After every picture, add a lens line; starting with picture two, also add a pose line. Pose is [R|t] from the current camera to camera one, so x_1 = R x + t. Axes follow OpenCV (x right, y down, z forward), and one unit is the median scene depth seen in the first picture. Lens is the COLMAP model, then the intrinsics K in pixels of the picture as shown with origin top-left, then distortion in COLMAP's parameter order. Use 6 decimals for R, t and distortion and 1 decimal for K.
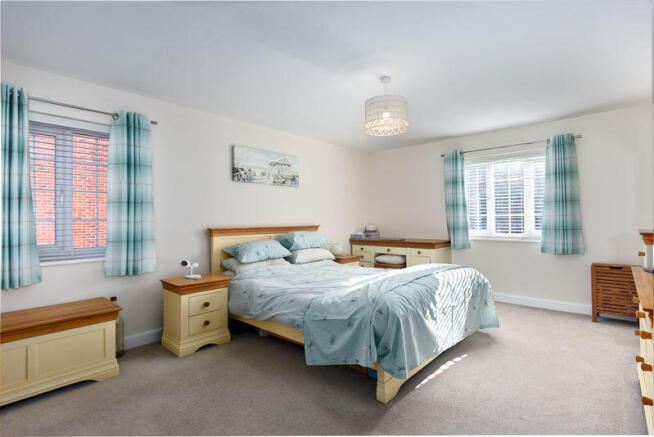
lens RADIAL K [[318.8, 0, 324.9], [0, 318.8, 219.2], [0, 0, 1]] dist [0.005110, 0.000134]
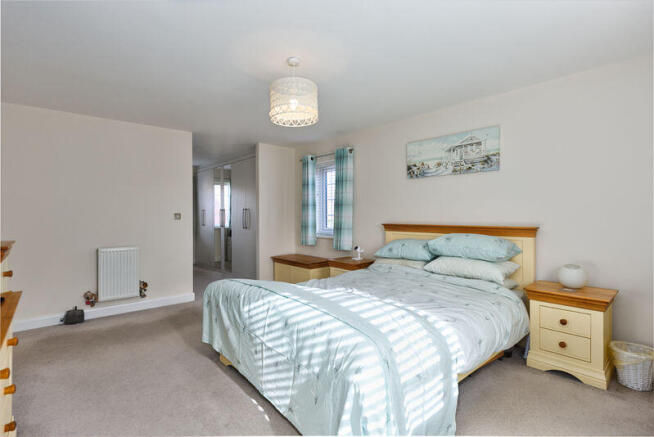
lens RADIAL K [[318.8, 0, 325.5], [0, 318.8, 213.5], [0, 0, 1]] dist [0.005110, 0.000134]
pose [[-0.119027, 0.019720, -0.992695, 0.748983], [0.014002, 0.999737, 0.018180, -0.029182], [0.992792, -0.011736, -0.119272, 0.831173]]
